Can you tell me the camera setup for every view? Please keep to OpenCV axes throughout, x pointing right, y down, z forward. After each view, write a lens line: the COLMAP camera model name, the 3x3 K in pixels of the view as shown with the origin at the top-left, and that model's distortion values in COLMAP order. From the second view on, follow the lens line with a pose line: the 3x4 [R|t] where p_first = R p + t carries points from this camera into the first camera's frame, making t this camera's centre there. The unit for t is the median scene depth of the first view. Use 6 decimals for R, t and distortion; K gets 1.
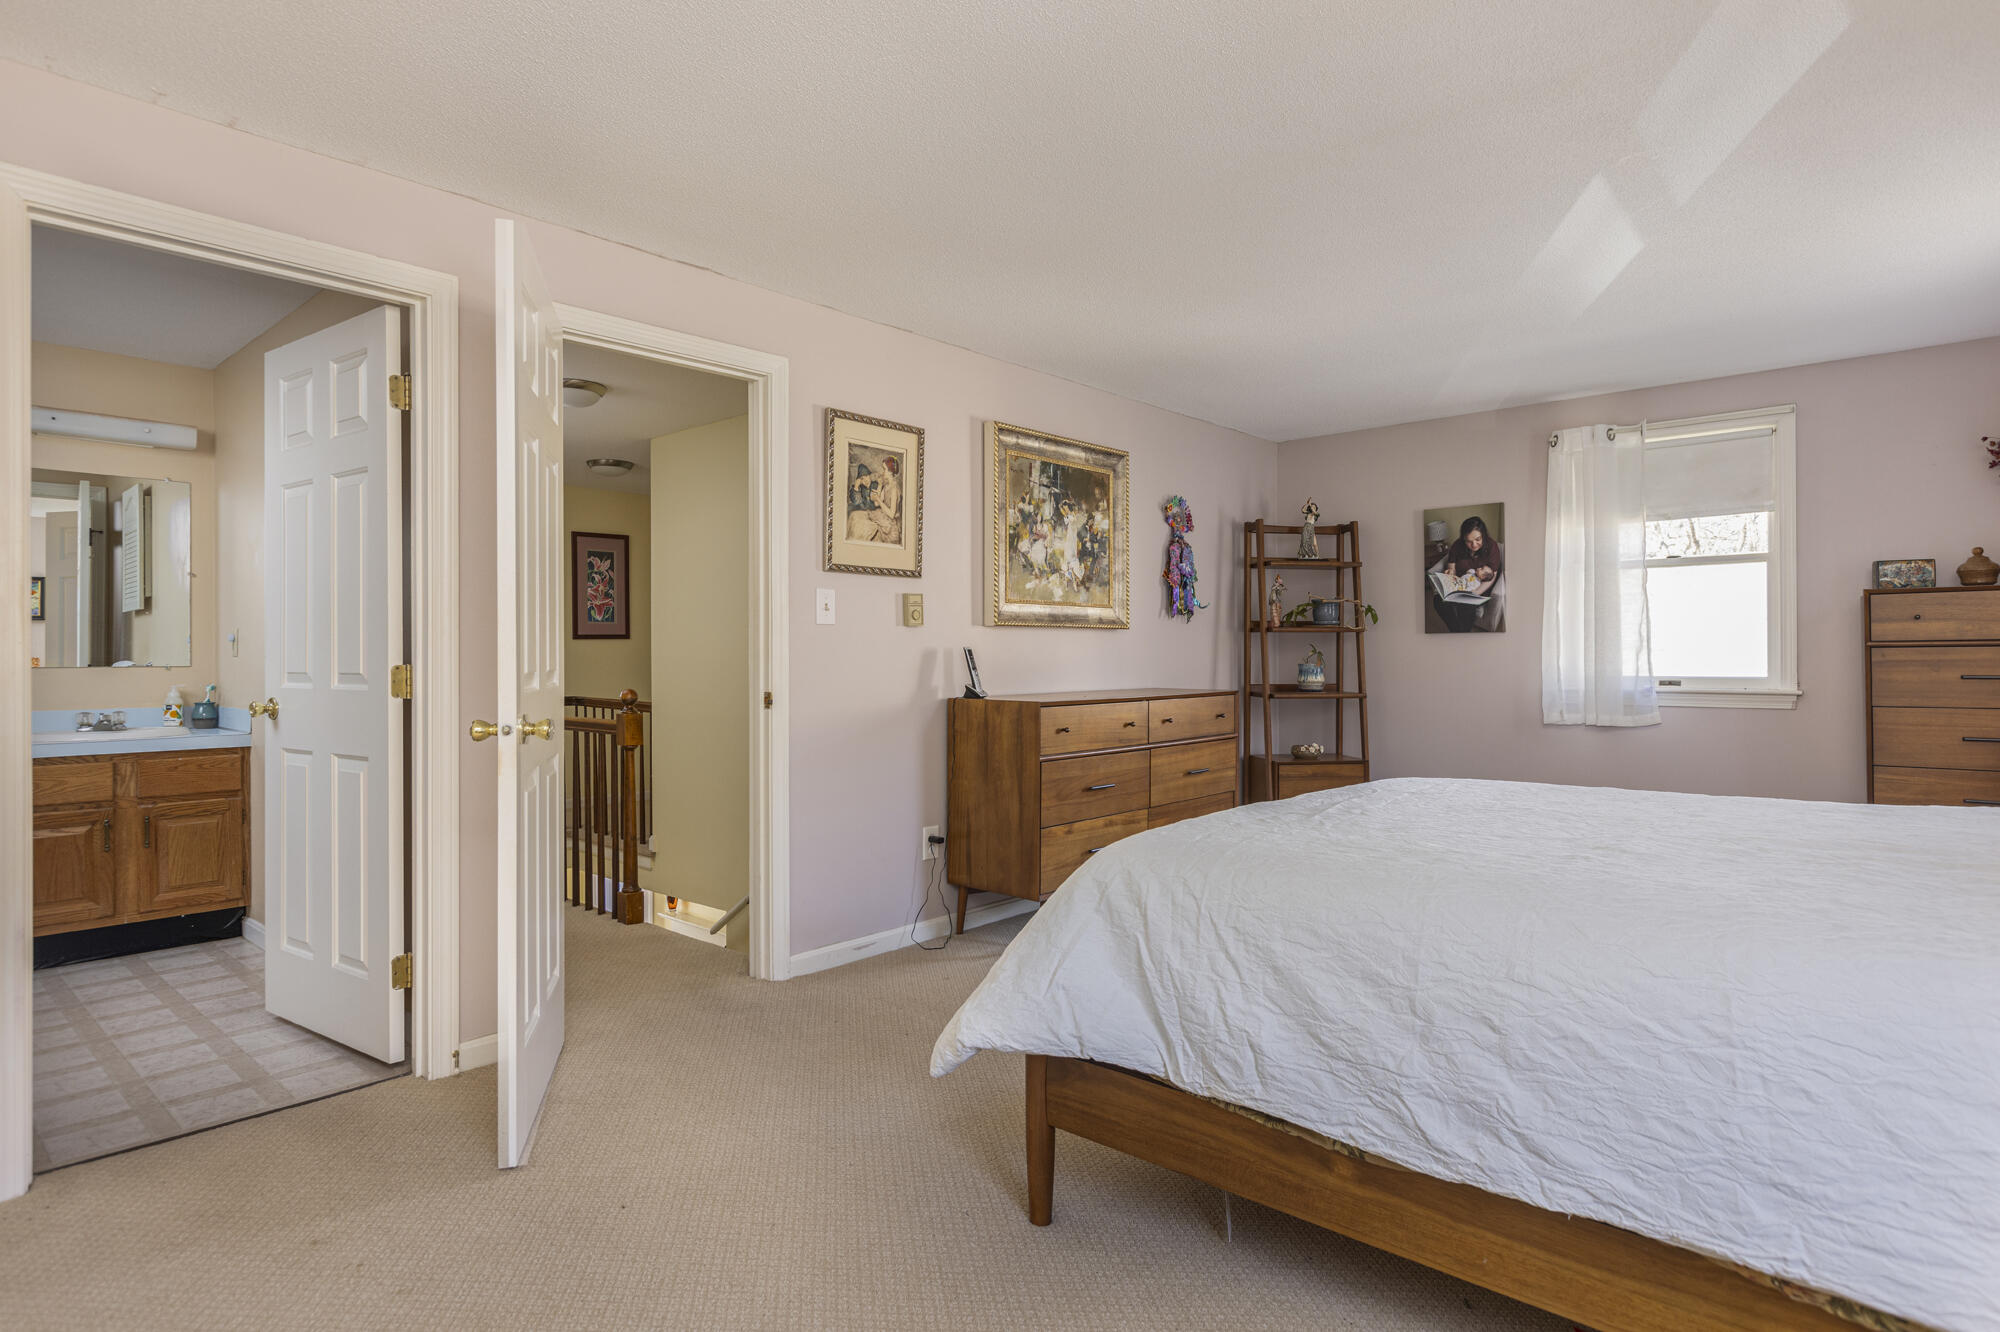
lens RADIAL K [[1105.9, 0, 995.8], [0, 1105.9, 663.4], [0, 0, 1]] dist [-0.007251, 0.001670]
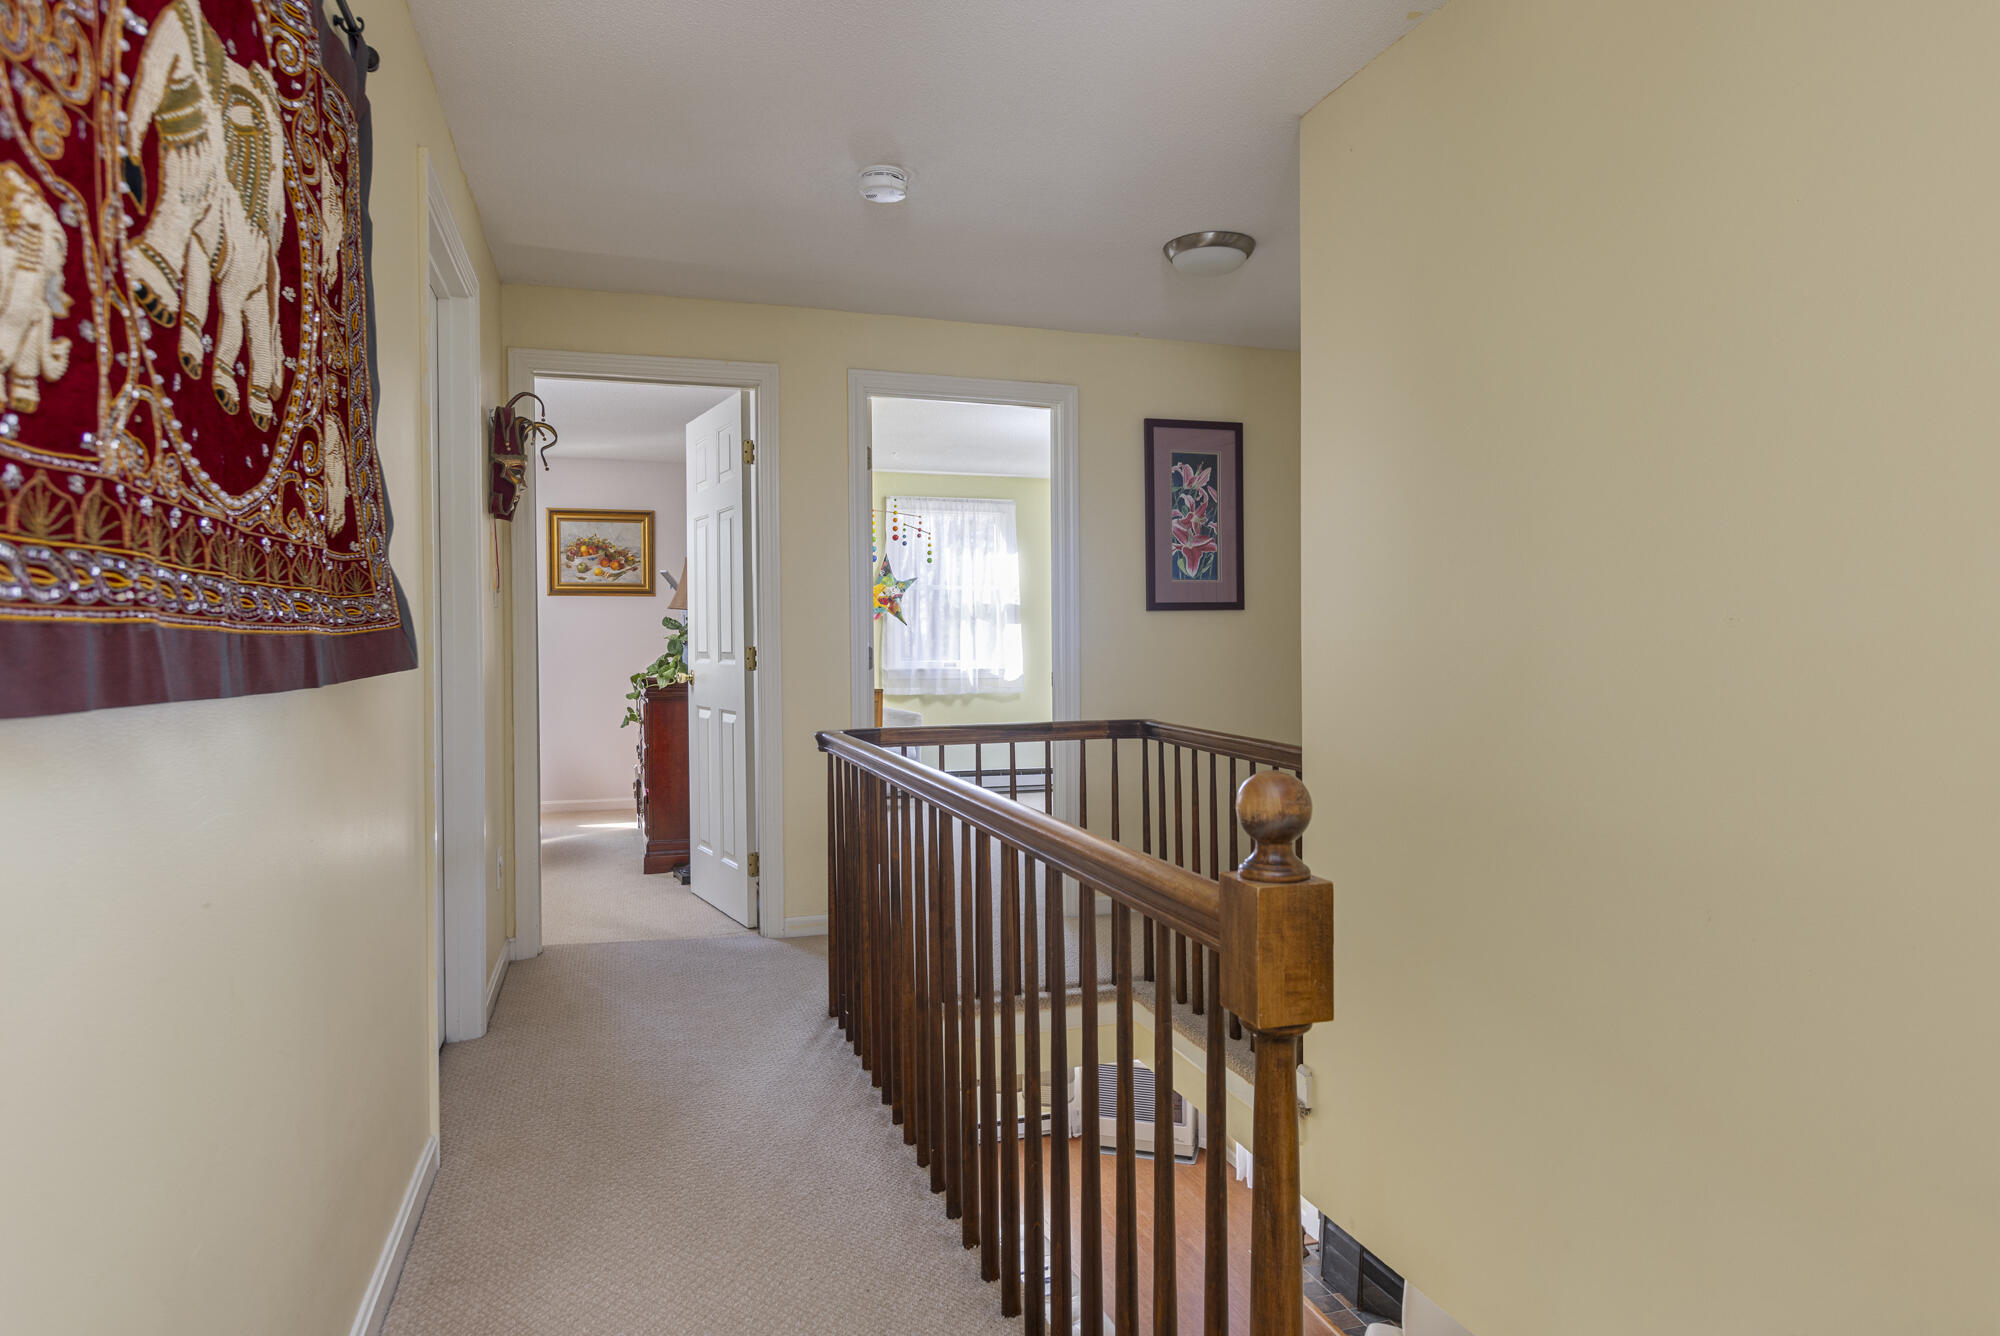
lens RADIAL K [[1168.6, 0, 1000.2], [0, 1168.6, 658.8], [0, 0, 1]] dist [0.000919, 0.000724]
pose [[0.869735, 0.006370, -0.493478, -0.149333], [-0.000394, 0.999925, 0.012213, -0.004260], [0.493519, -0.010428, 0.869672, 0.432789]]
